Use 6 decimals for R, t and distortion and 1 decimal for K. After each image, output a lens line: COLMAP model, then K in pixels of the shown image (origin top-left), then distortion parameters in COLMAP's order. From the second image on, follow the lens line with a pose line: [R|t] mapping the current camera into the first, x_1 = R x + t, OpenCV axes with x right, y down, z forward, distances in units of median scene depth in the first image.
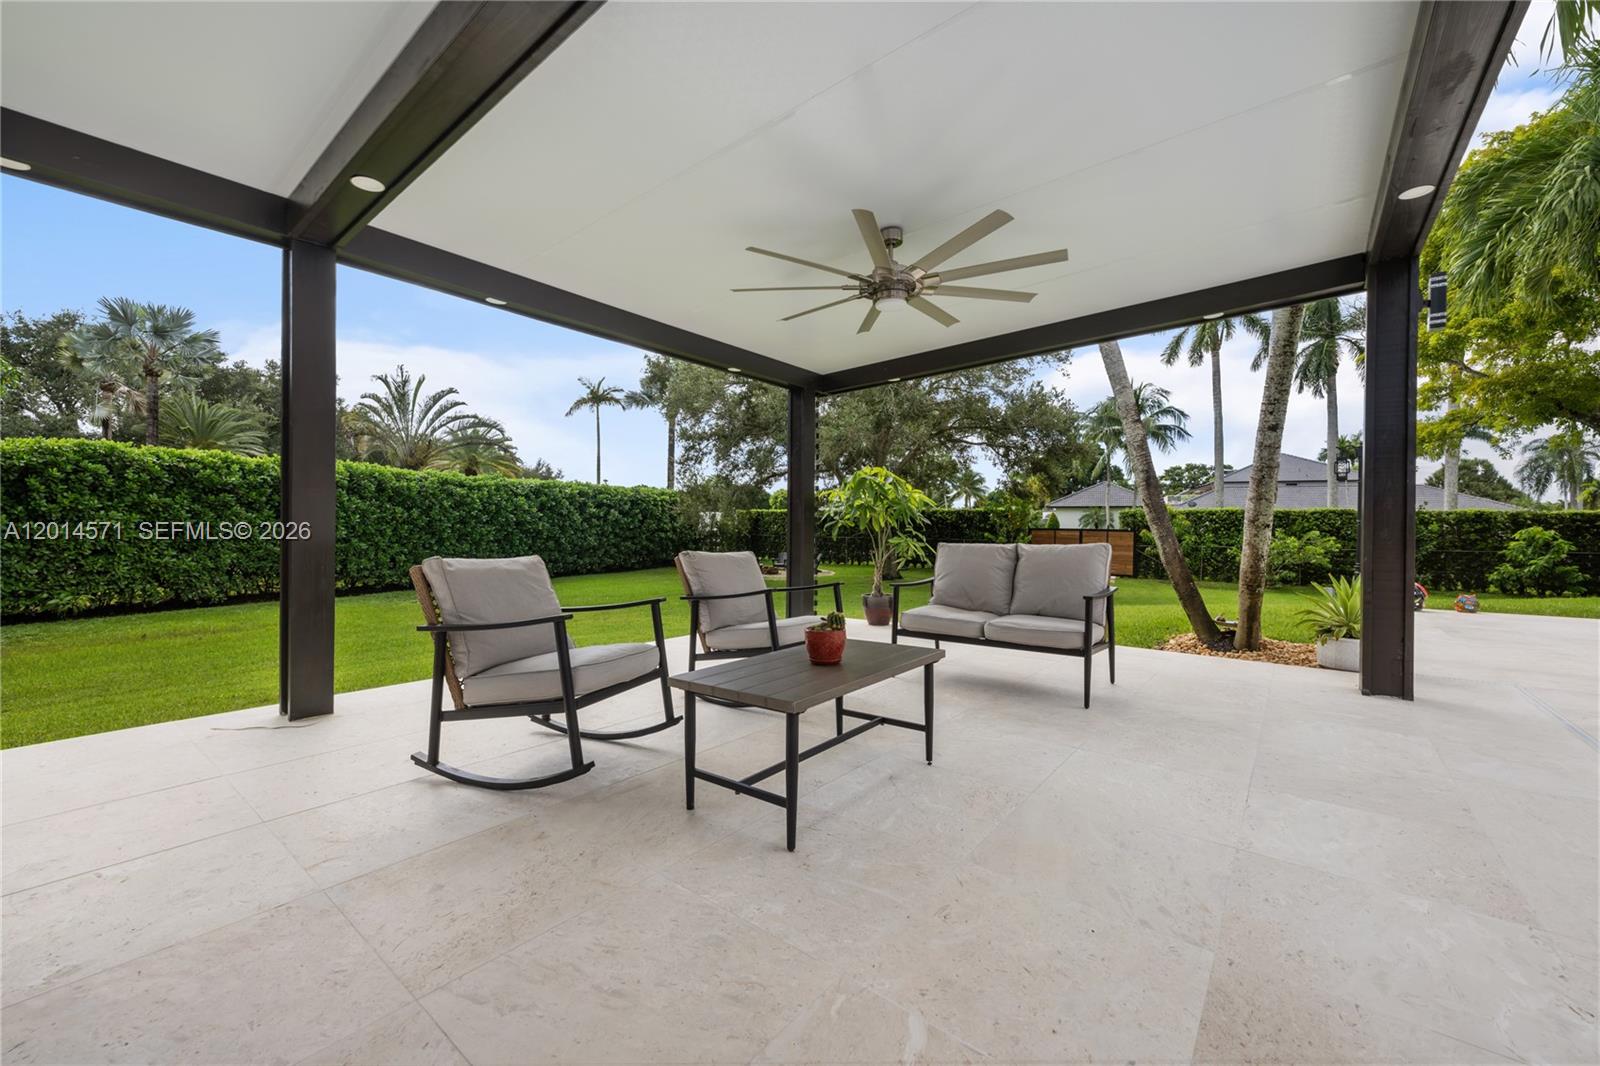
lens RADIAL K [[626.6, 0, 800.0], [0, 626.6, 533.0], [0, 0, 1]] dist [0.000910, 0.000210]
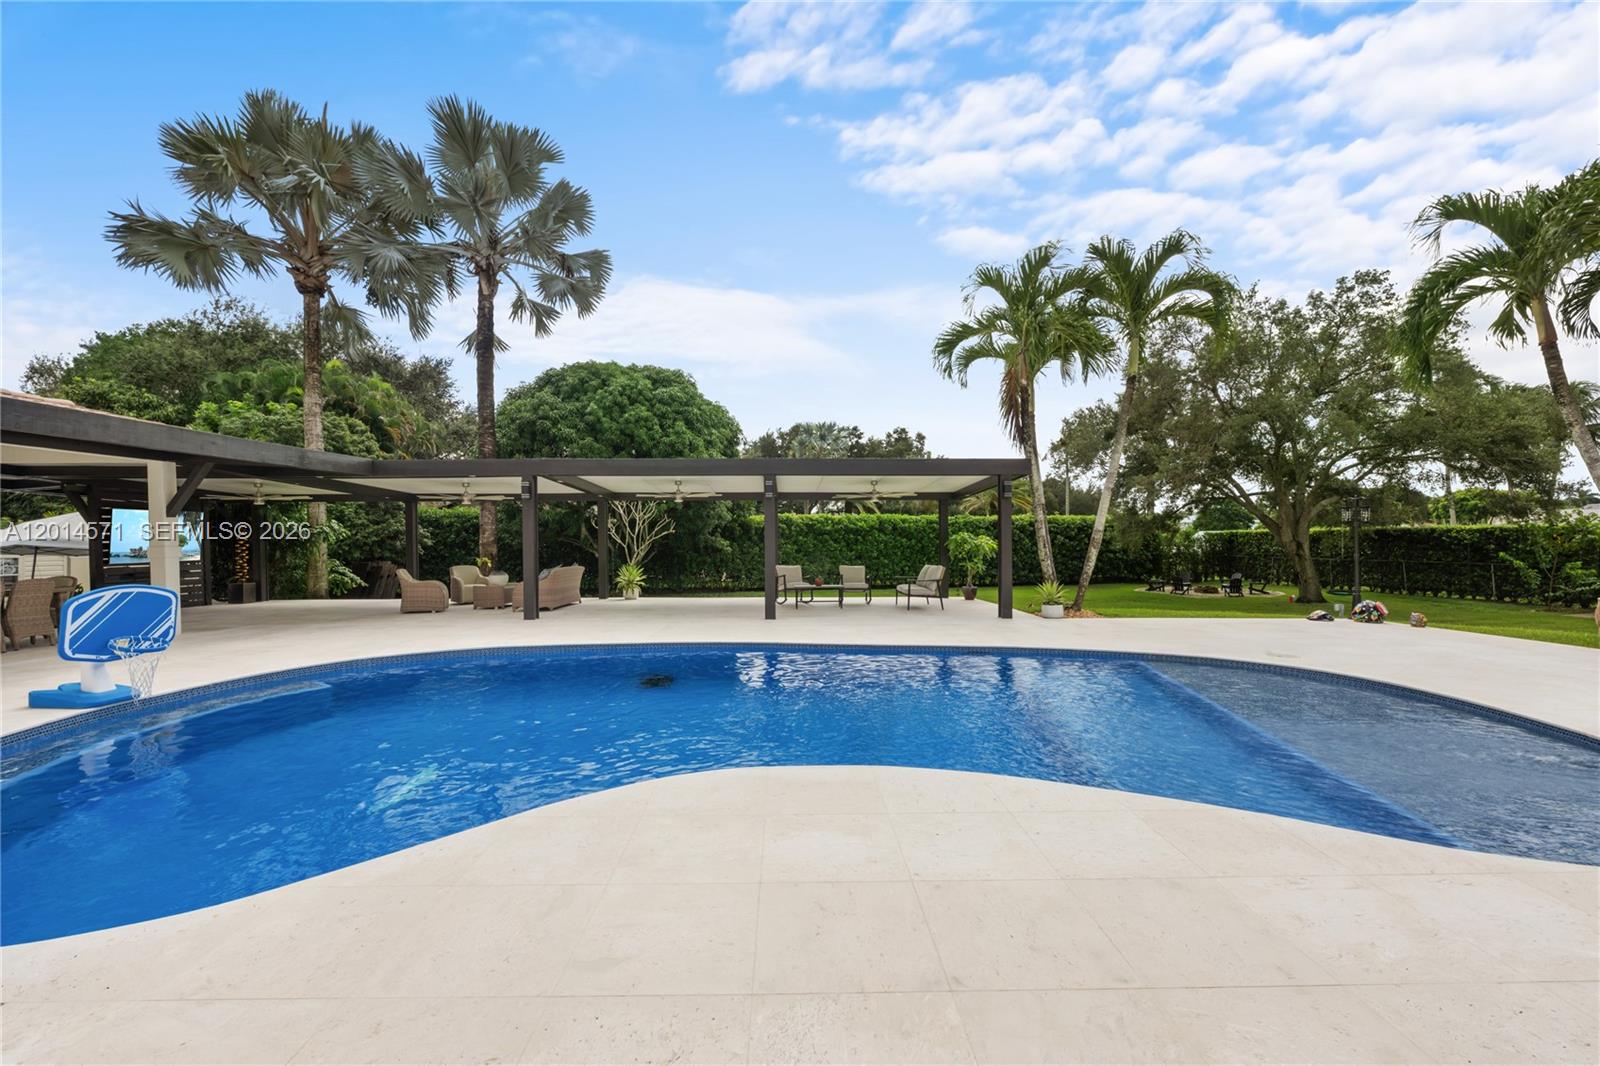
lens RADIAL K [[626.6, 0, 800.0], [0, 626.6, 533.0], [0, 0, 1]] dist [0.000910, 0.000210]
pose [[0.640737, -0.013767, -0.767637, 0.484414], [-0.000550, 0.999831, -0.018389, -0.026211], [0.767761, 0.012205, 0.640621, -0.299873]]
